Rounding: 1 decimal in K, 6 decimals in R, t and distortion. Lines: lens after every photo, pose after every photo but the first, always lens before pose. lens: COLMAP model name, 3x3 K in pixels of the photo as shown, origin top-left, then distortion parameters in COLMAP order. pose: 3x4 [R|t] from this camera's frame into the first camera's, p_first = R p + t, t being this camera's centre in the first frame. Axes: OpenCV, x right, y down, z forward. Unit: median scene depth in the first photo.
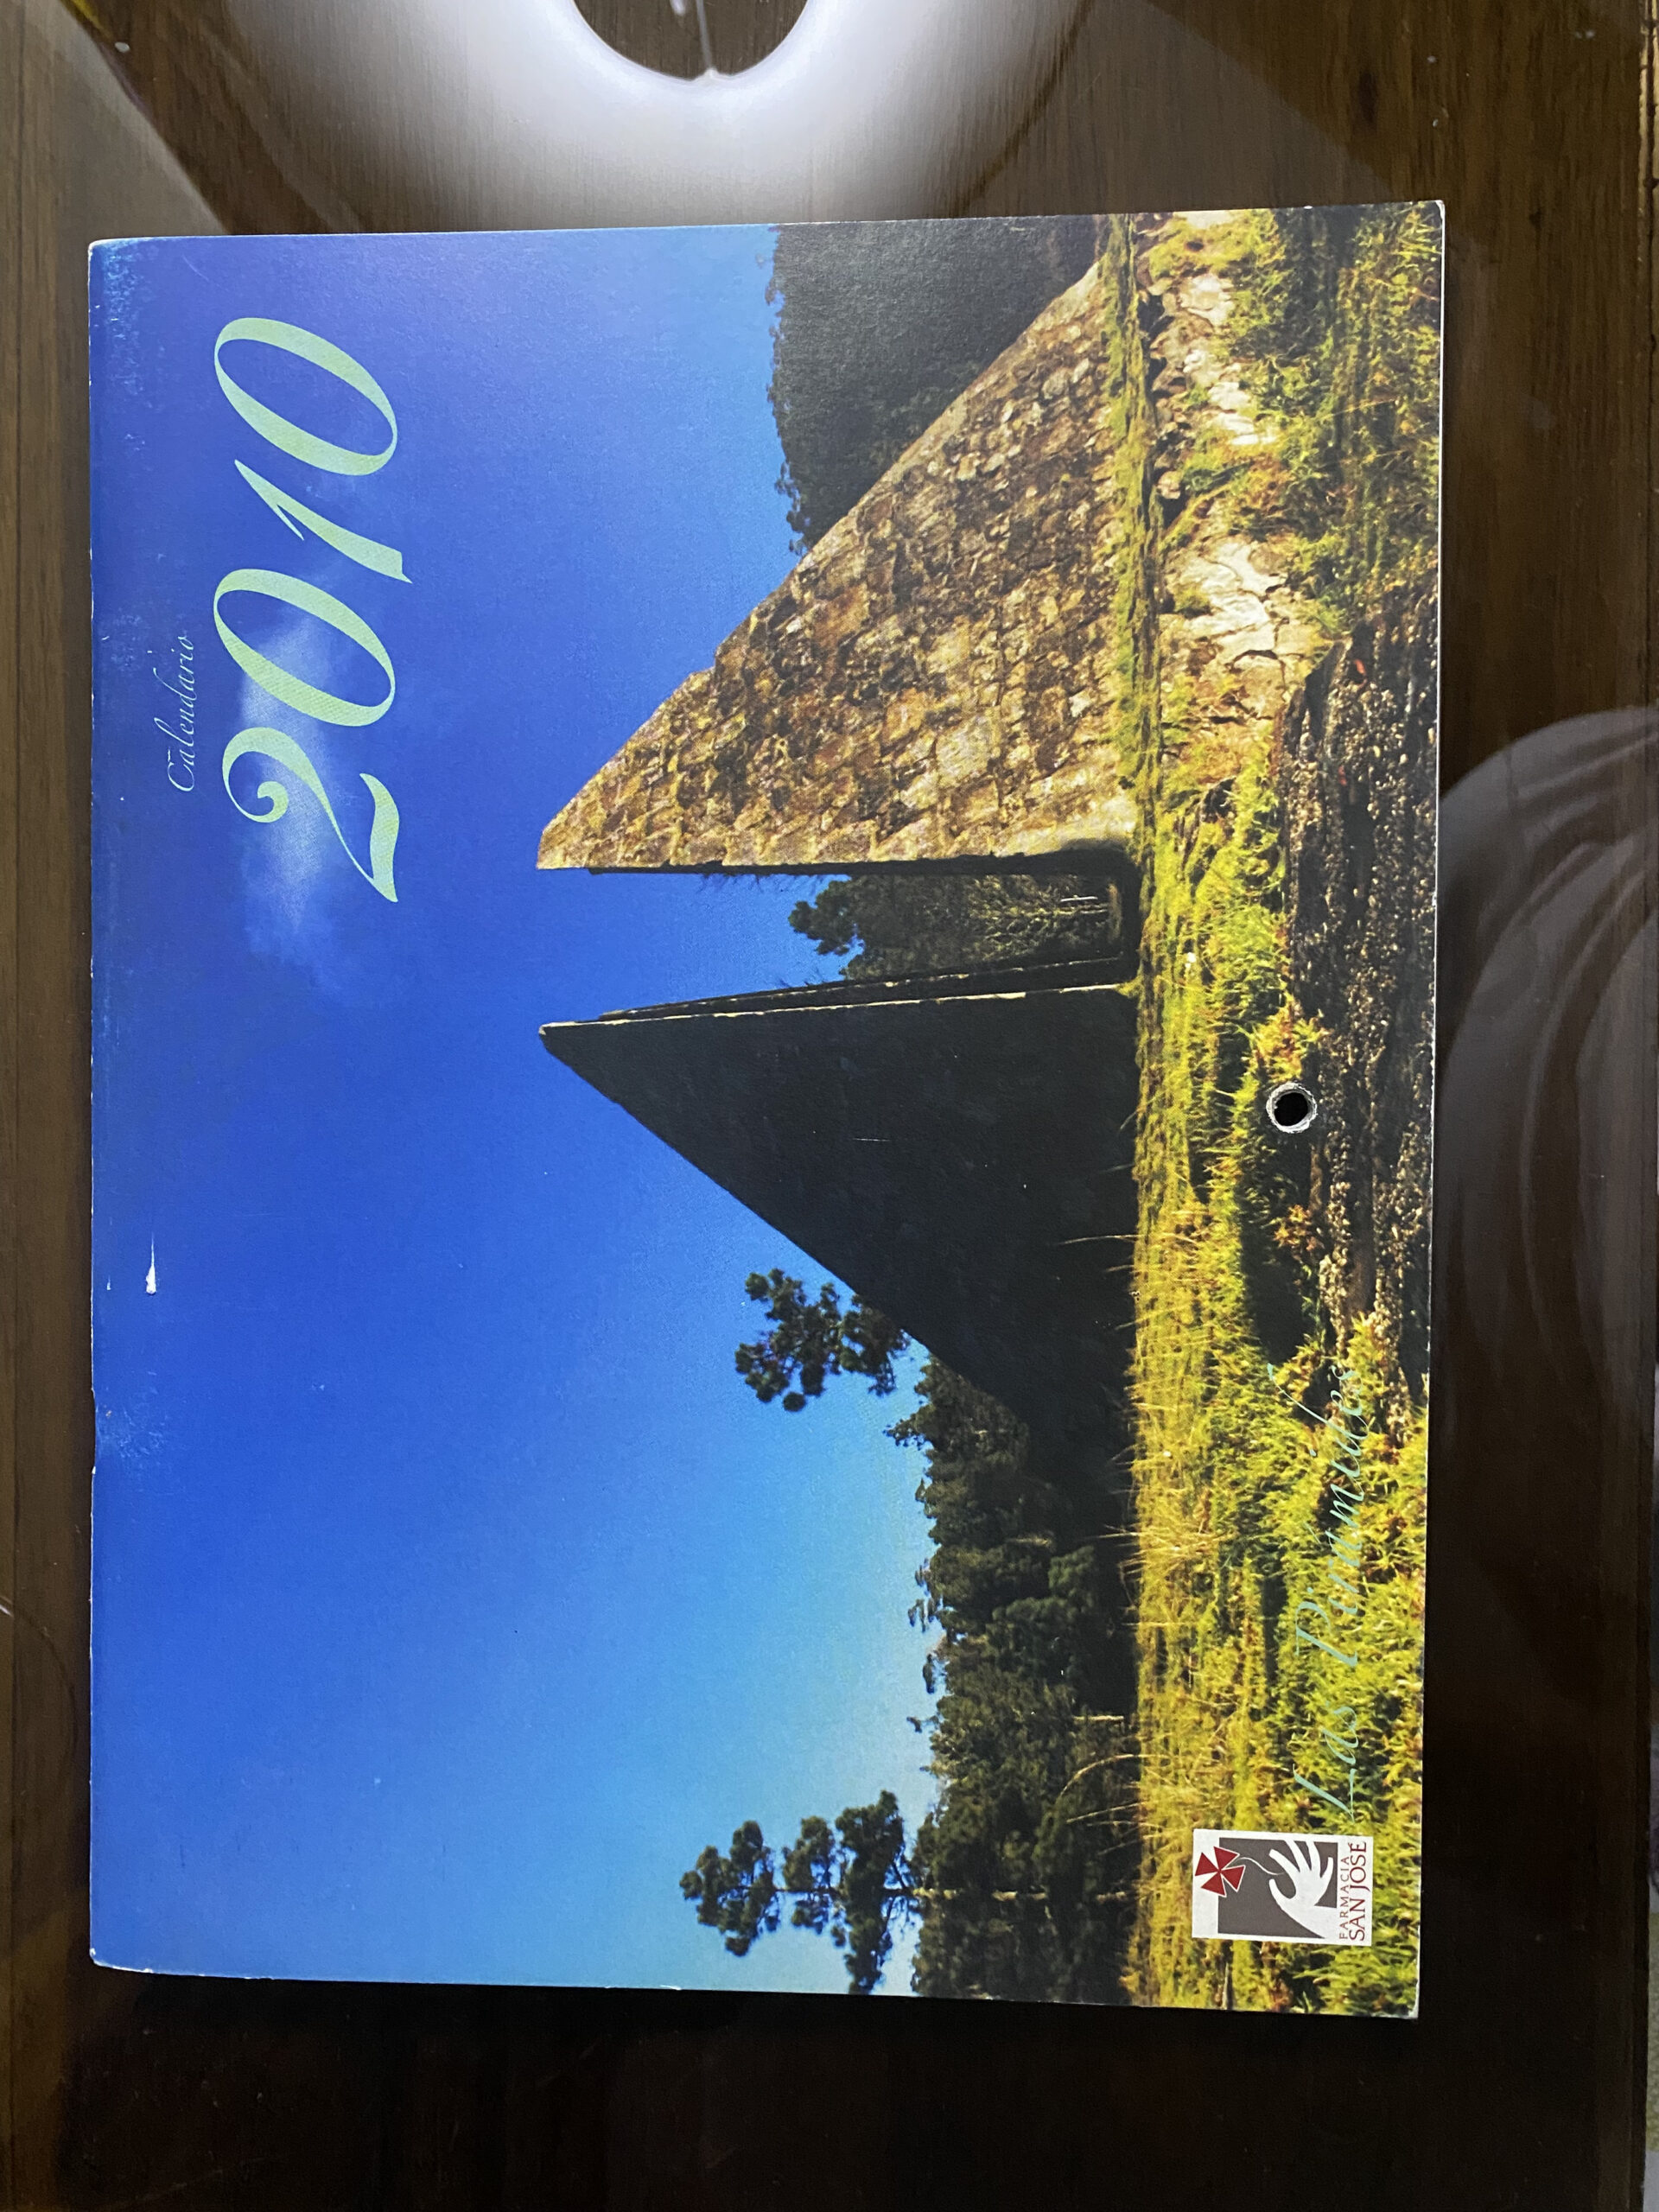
lens RADIAL K [[1674.6, 0, 826.7], [0, 1674.6, 1111.6], [0, 0, 1]] dist [0.068462, -0.081708]
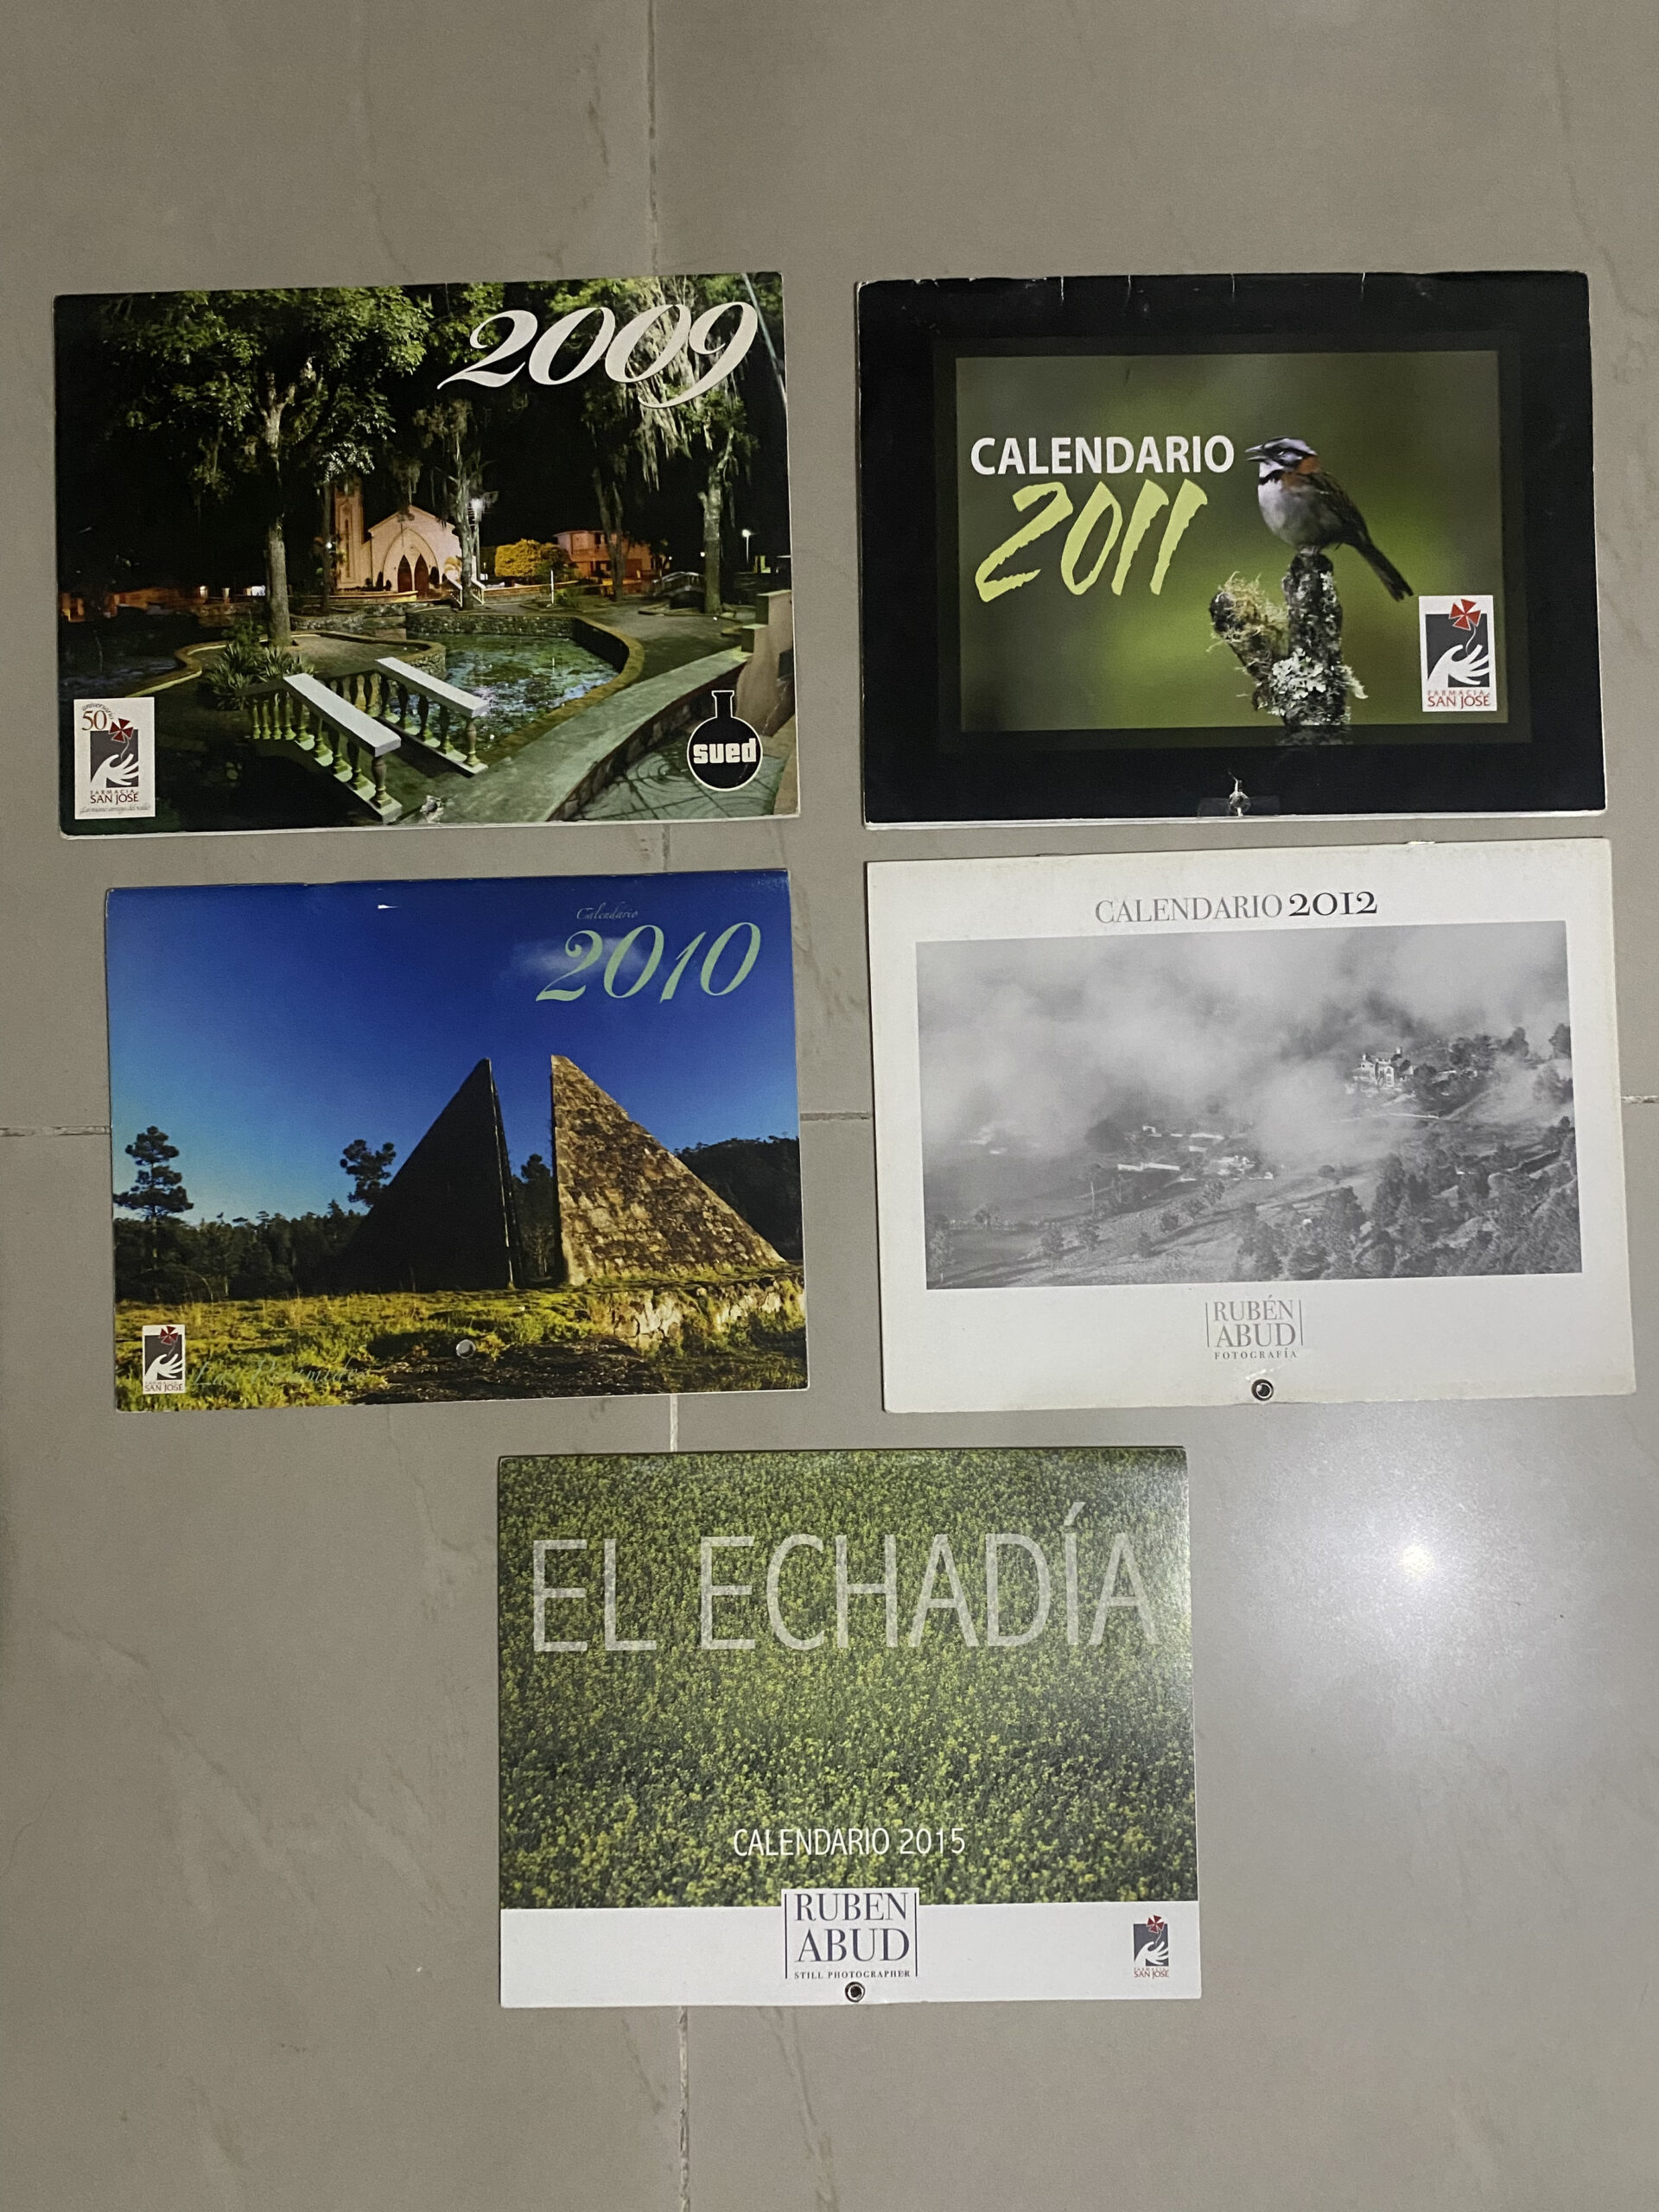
lens RADIAL K [[1674.6, 0, 841.9], [0, 1674.6, 1110.4], [0, 0, 1]] dist [0.068462, -0.081708]
pose [[0.038301, 0.999034, 0.021564, -0.127963], [-0.998916, 0.038850, -0.025624, -0.529770], [-0.026437, -0.020560, 0.999439, -1.611736]]
